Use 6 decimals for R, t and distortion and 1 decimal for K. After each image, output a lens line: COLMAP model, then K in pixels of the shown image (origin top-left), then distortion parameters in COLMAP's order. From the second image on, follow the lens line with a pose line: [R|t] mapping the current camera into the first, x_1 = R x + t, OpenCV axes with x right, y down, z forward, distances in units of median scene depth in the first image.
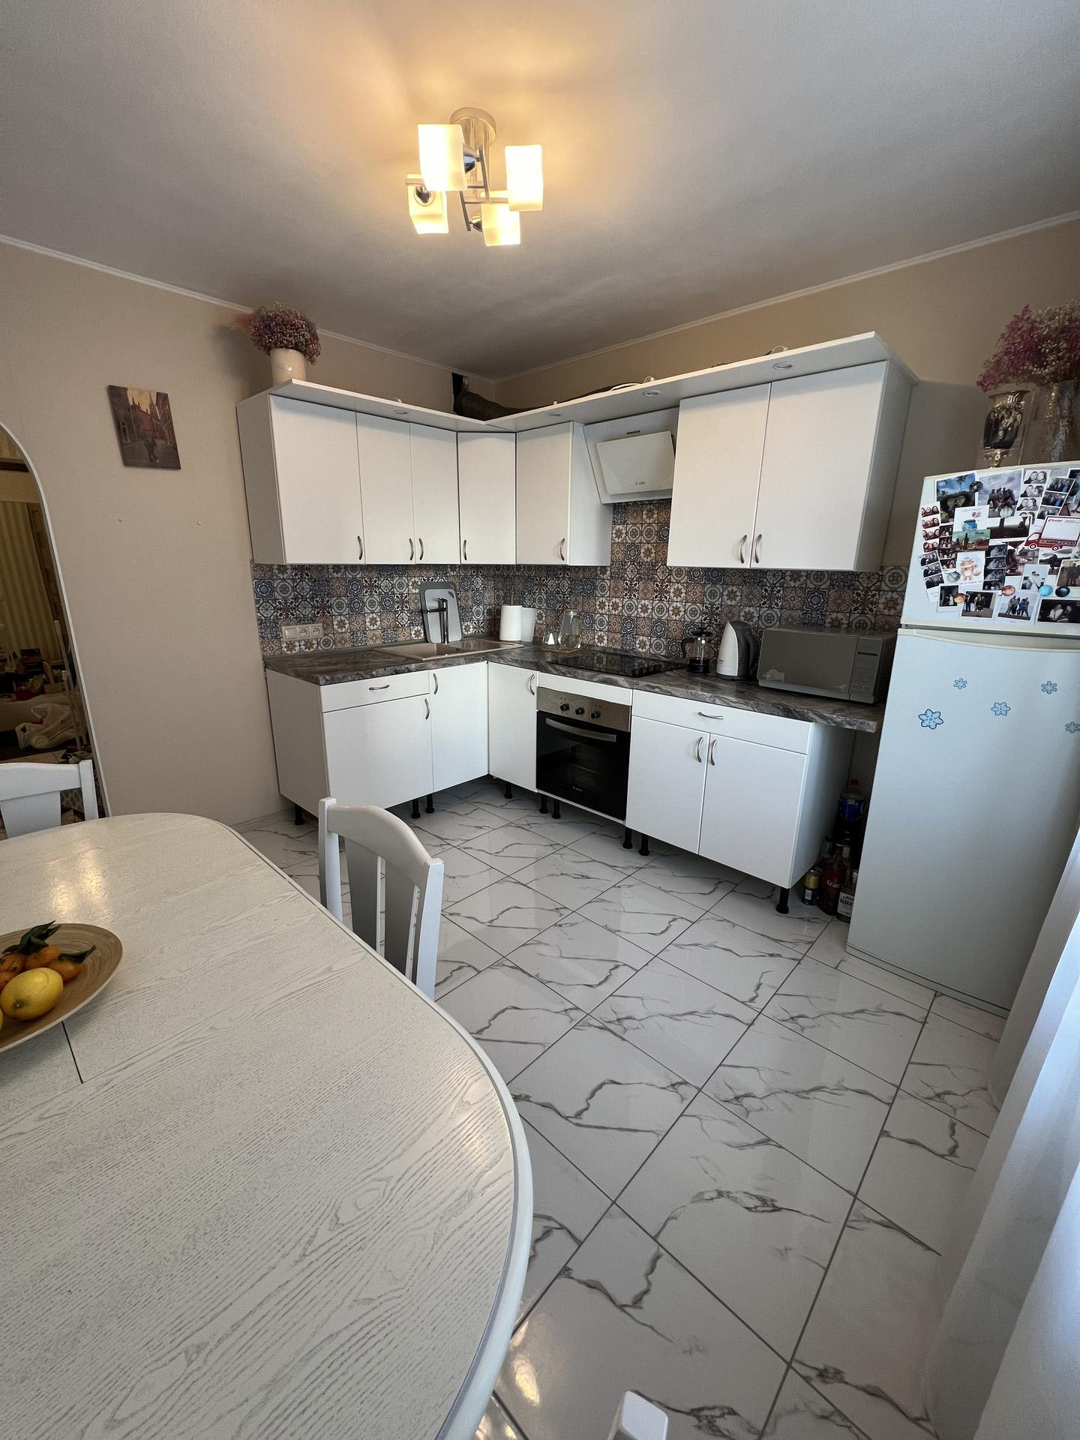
lens RADIAL K [[573.3, 0, 544.7], [0, 573.3, 723.6], [0, 0, 1]] dist [0.001756, -0.000342]
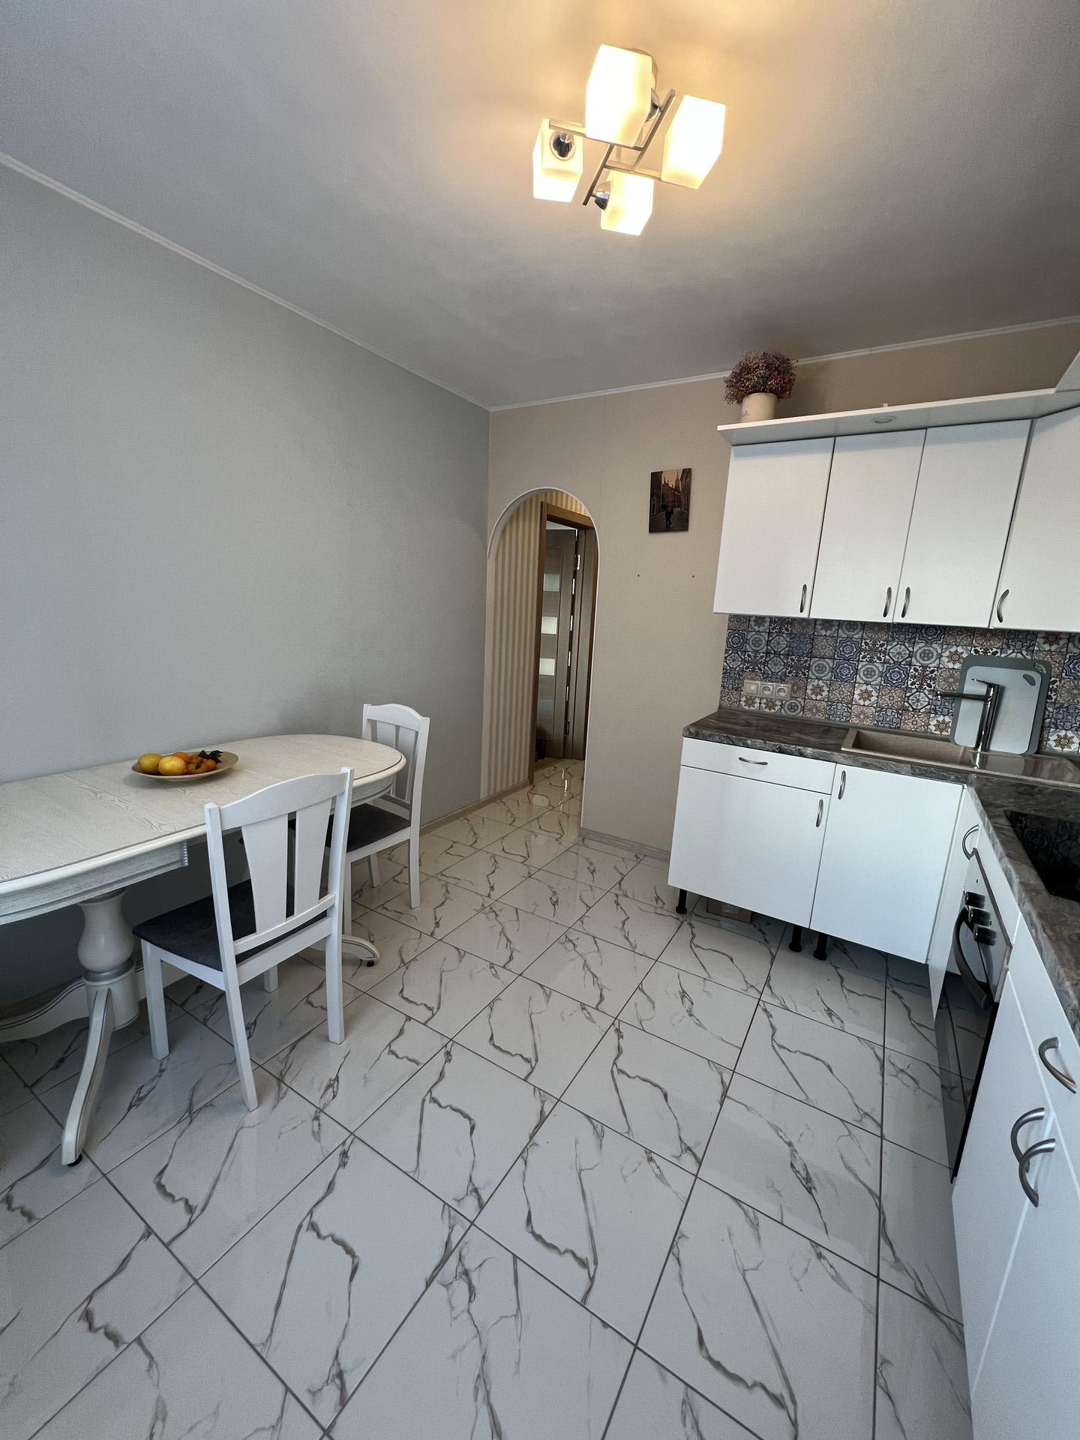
lens RADIAL K [[573.3, 0, 537.8], [0, 573.3, 722.3], [0, 0, 1]] dist [0.001756, -0.000342]
pose [[0.204810, 0.202606, -0.957603, 0.403850], [-0.319242, 0.938670, 0.130322, -0.117158], [0.925277, 0.279016, 0.256929, 0.455525]]
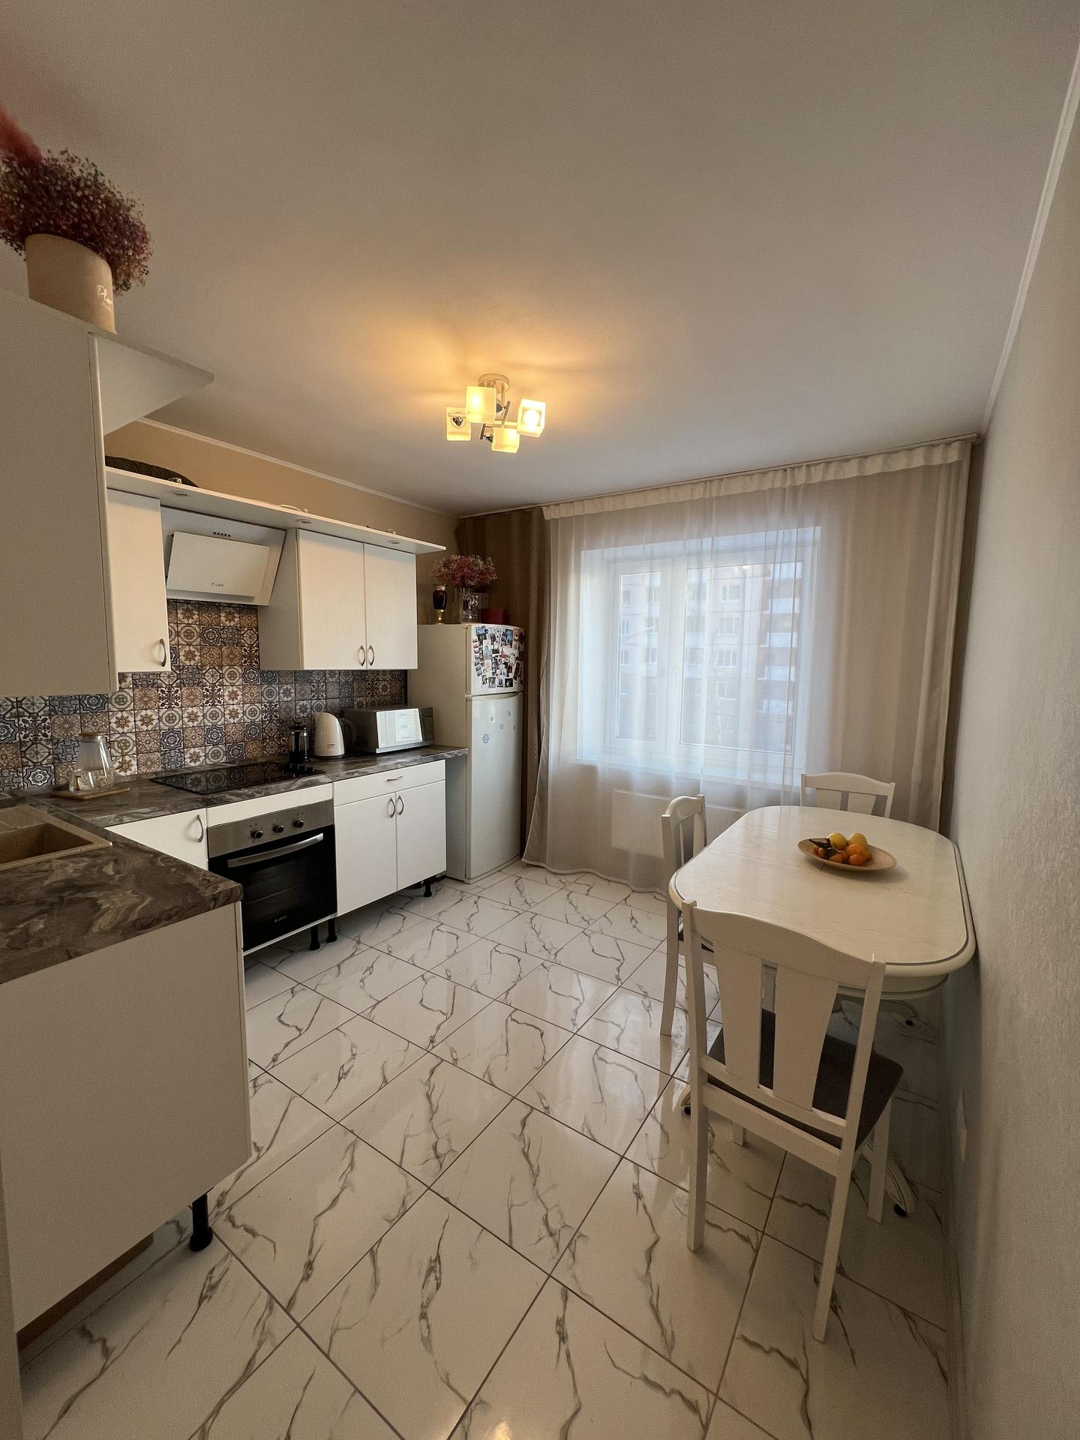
lens RADIAL K [[573.3, 0, 535.7], [0, 573.3, 727.4], [0, 0, 1]] dist [0.001756, -0.000342]
pose [[-0.160794, -0.131259, 0.978221, -0.826200], [0.258956, 0.950785, 0.170144, -0.212477], [-0.952411, 0.280674, -0.118890, 0.650468]]
